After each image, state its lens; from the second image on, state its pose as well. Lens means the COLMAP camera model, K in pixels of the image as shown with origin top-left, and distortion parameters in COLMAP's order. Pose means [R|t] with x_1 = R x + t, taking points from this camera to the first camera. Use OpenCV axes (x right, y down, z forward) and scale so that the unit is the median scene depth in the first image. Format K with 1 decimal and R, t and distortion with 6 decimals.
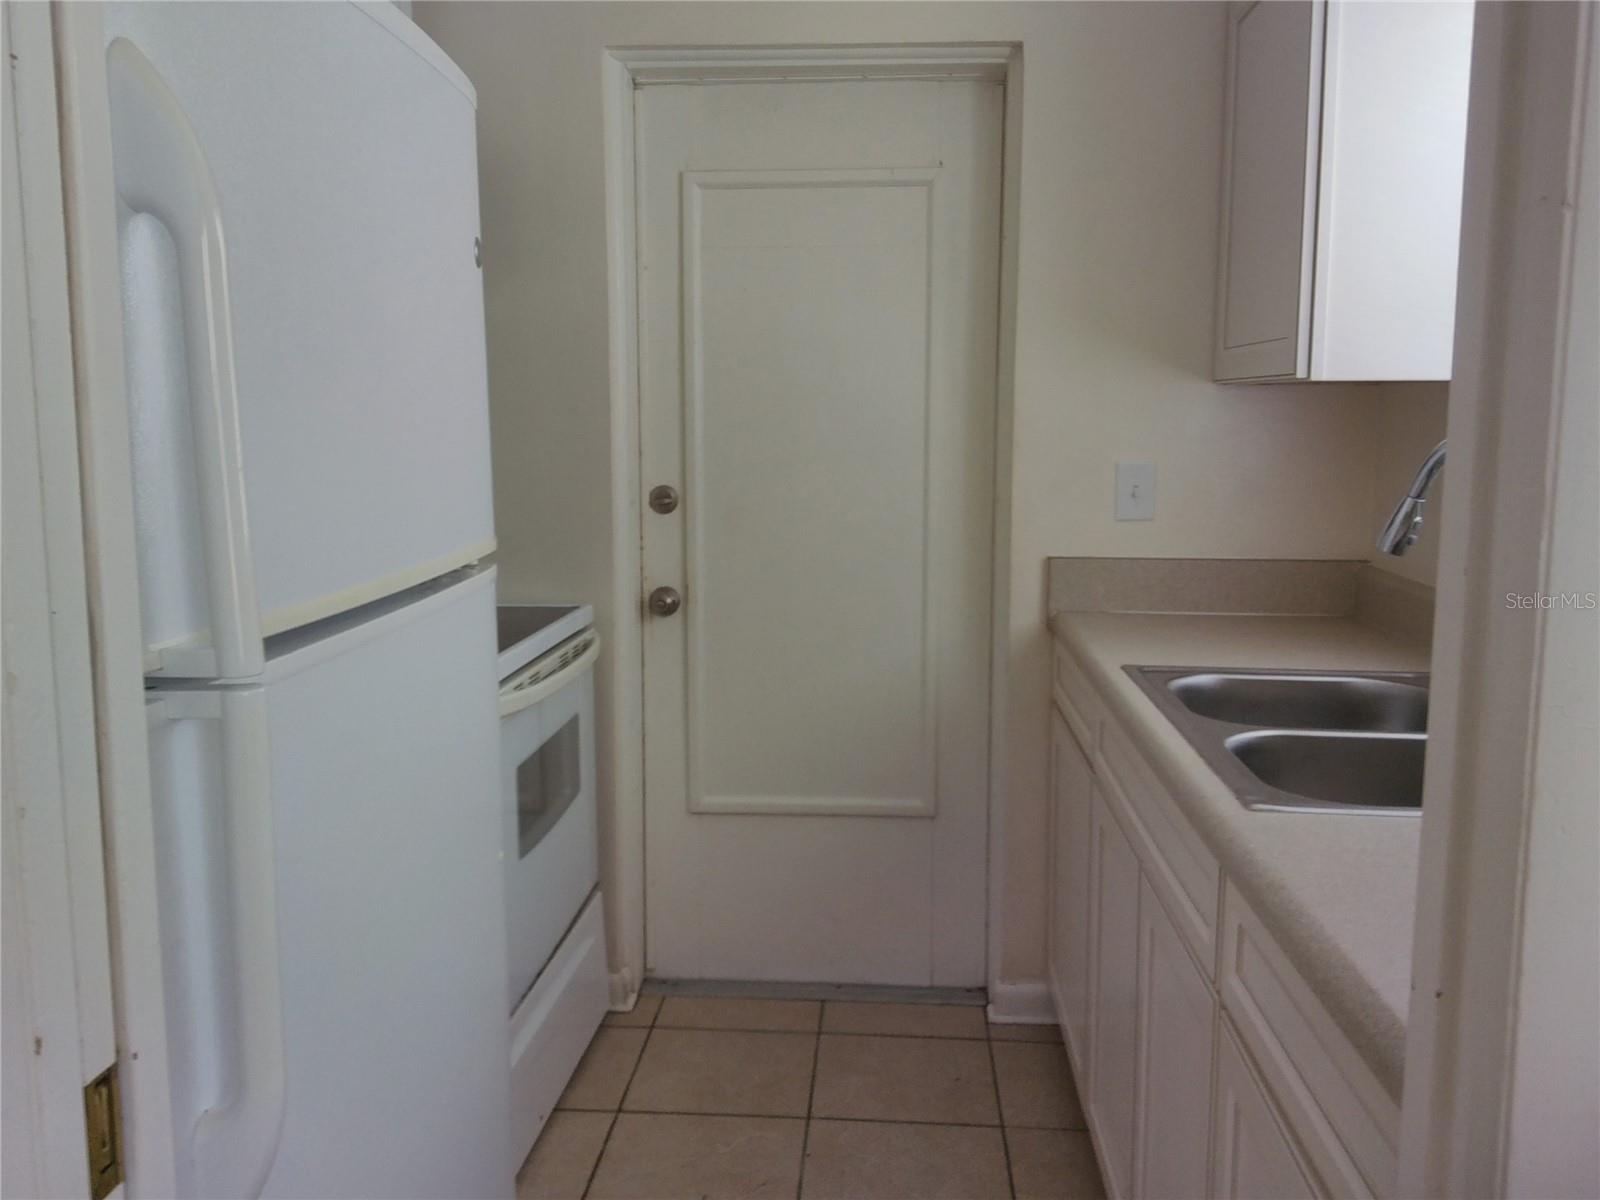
lens RADIAL K [[1374.2, 0, 800.0], [0, 1374.2, 600.0], [0, 0, 1]] dist [0.109183, -0.236421]
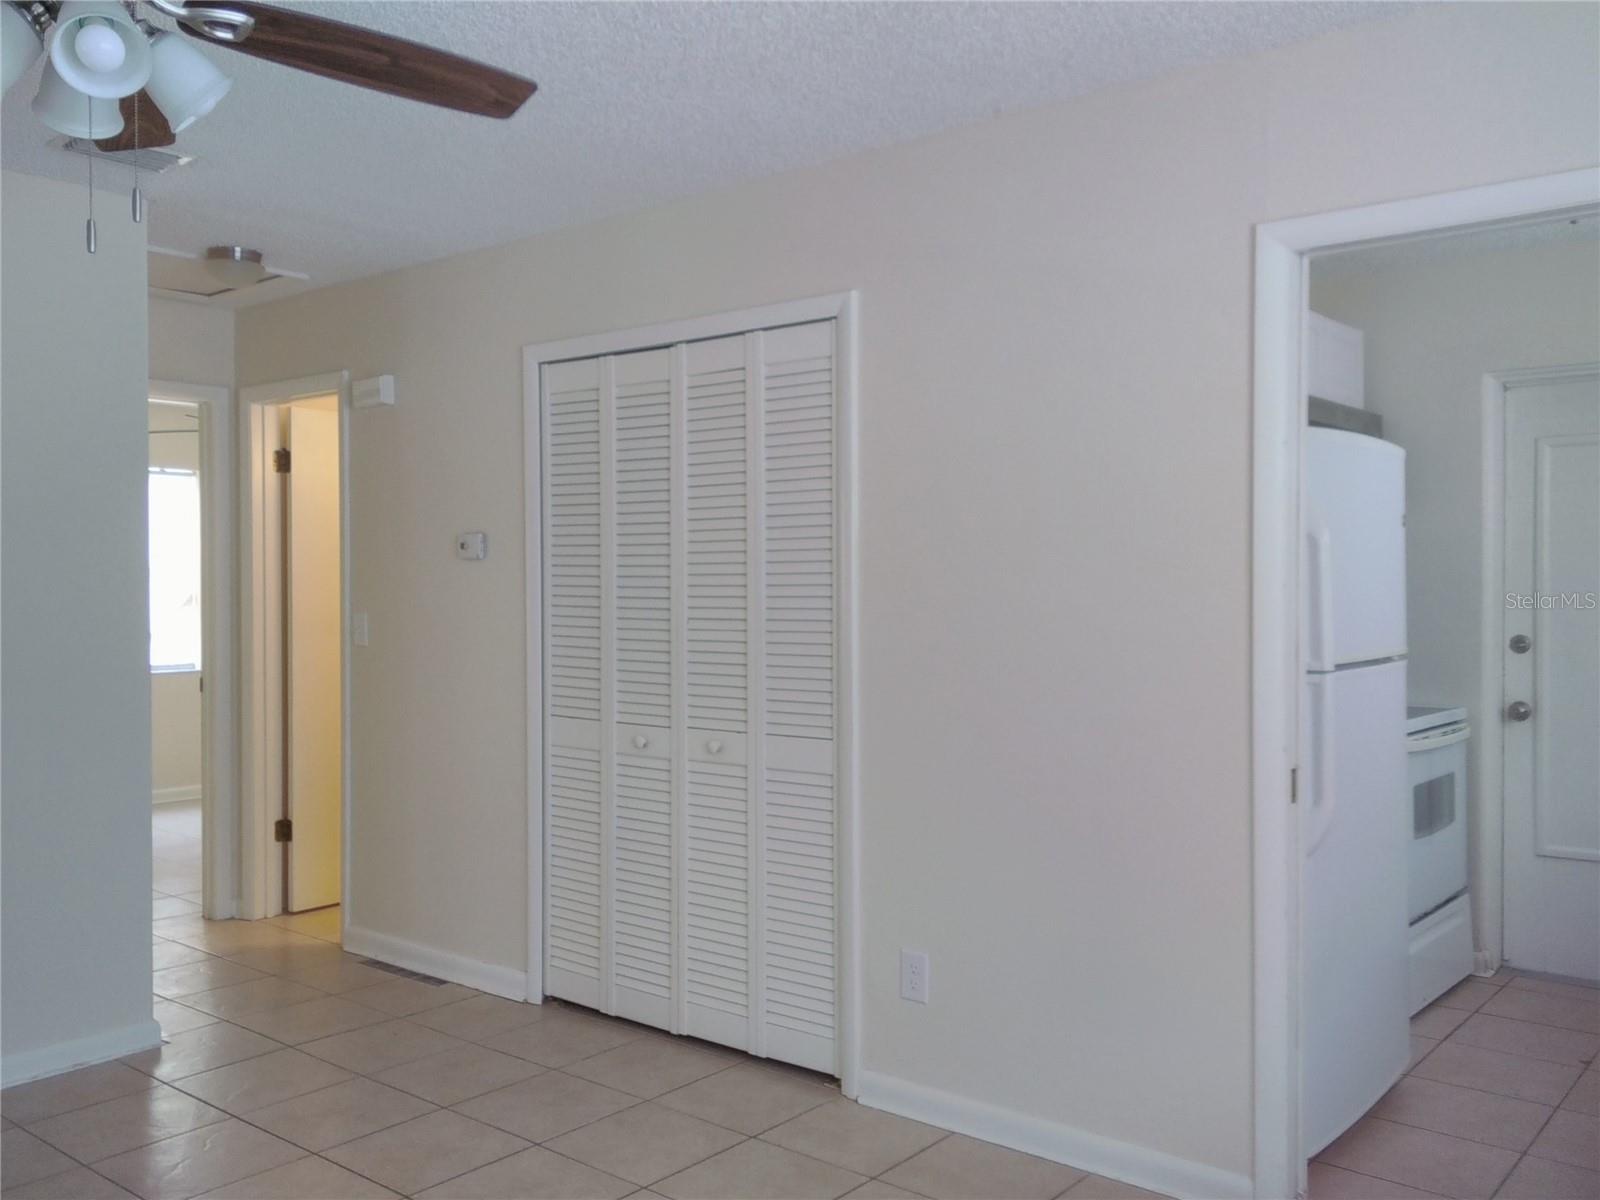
lens RADIAL K [[1374.2, 0, 800.0], [0, 1374.2, 600.0], [0, 0, 1]] dist [0.109183, -0.236421]
pose [[0.813587, 0.000888, -0.581442, 0.152270], [-0.071294, 0.992606, -0.098242, 0.089237], [0.577055, 0.121382, 0.807635, -0.738211]]
